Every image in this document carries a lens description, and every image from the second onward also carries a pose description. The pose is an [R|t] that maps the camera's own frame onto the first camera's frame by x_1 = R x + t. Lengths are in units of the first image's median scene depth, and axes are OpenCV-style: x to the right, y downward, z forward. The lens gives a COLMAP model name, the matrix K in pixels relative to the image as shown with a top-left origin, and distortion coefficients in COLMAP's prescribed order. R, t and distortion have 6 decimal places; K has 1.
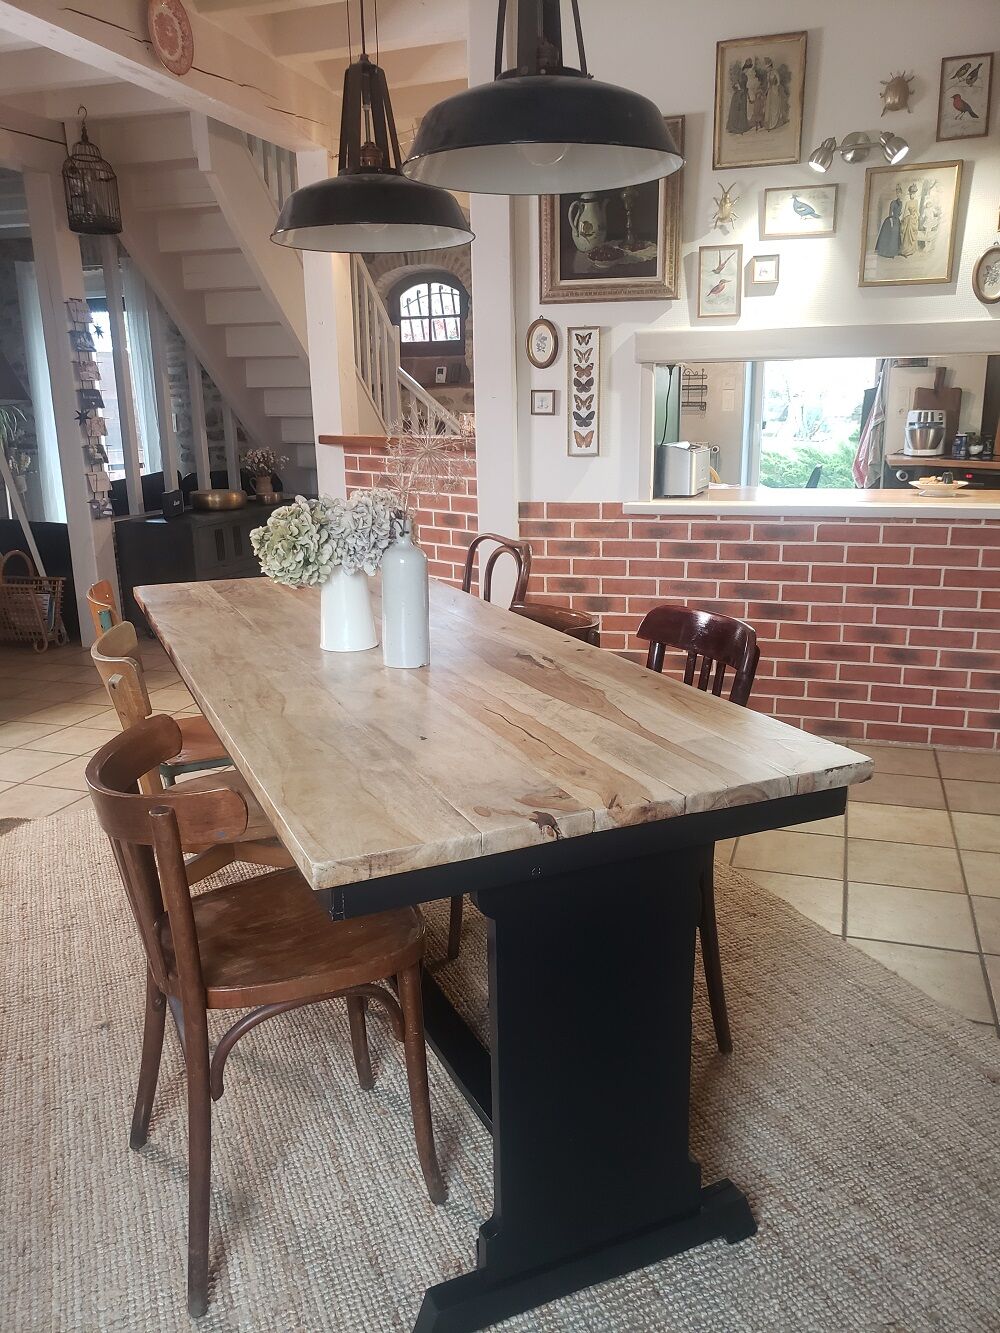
lens RADIAL K [[1021.6, 0, 500.0], [0, 1021.6, 666.5], [0, 0, 1]] dist [0.003508, 0.000960]
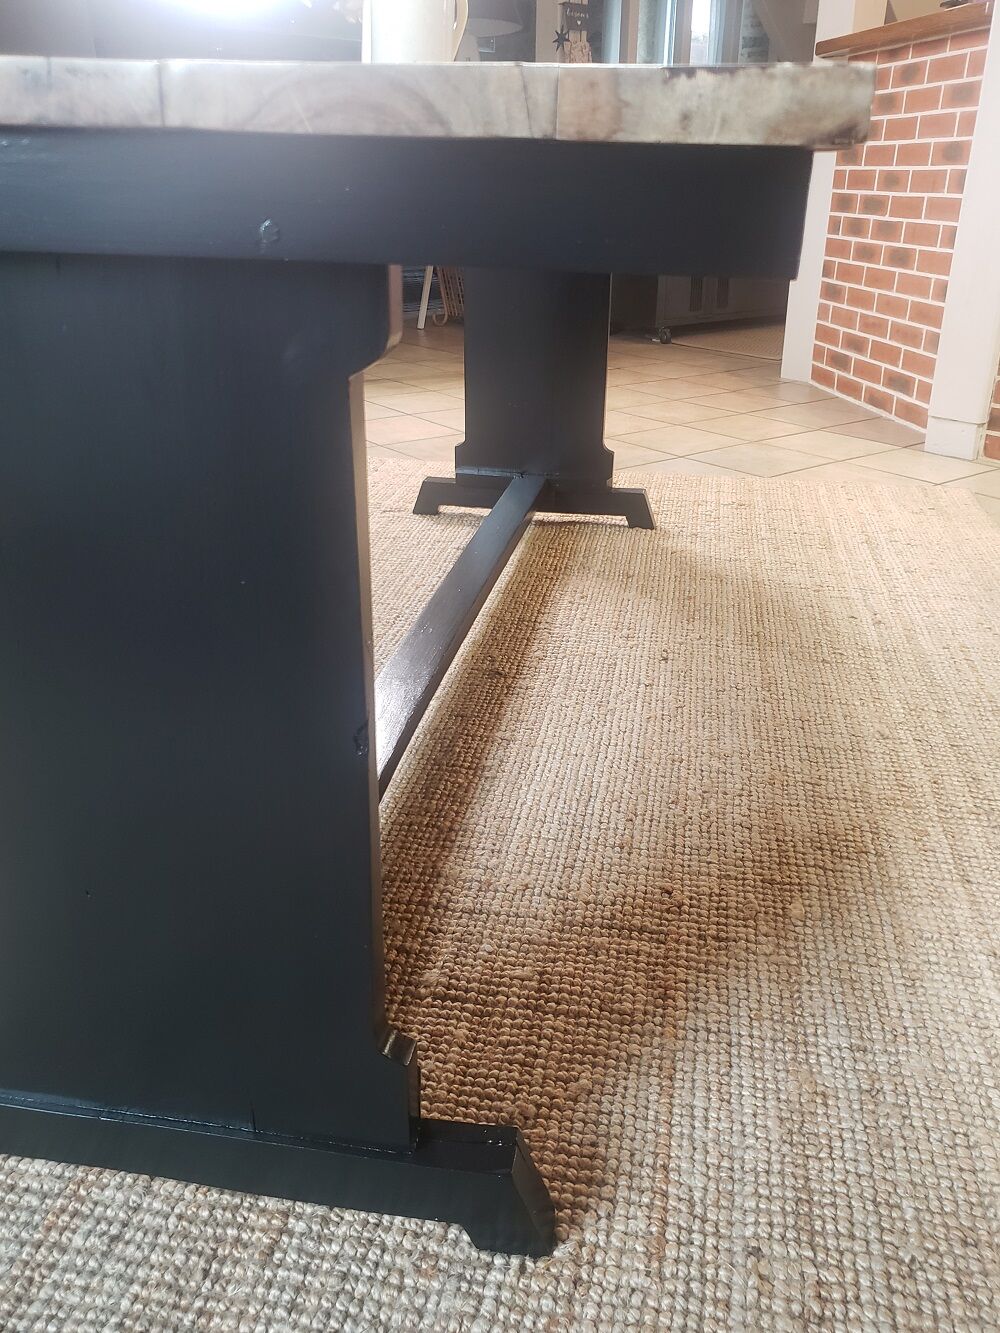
lens RADIAL K [[1121.3, 0, 511.0], [0, 1121.3, 666.3], [0, 0, 1]] dist [0.010645, 0.009428]
pose [[0.838992, 0.244634, -0.486052, 0.428125], [-0.155124, 0.963705, 0.217276, 0.184052], [0.521564, -0.106895, 0.846489, 0.590029]]
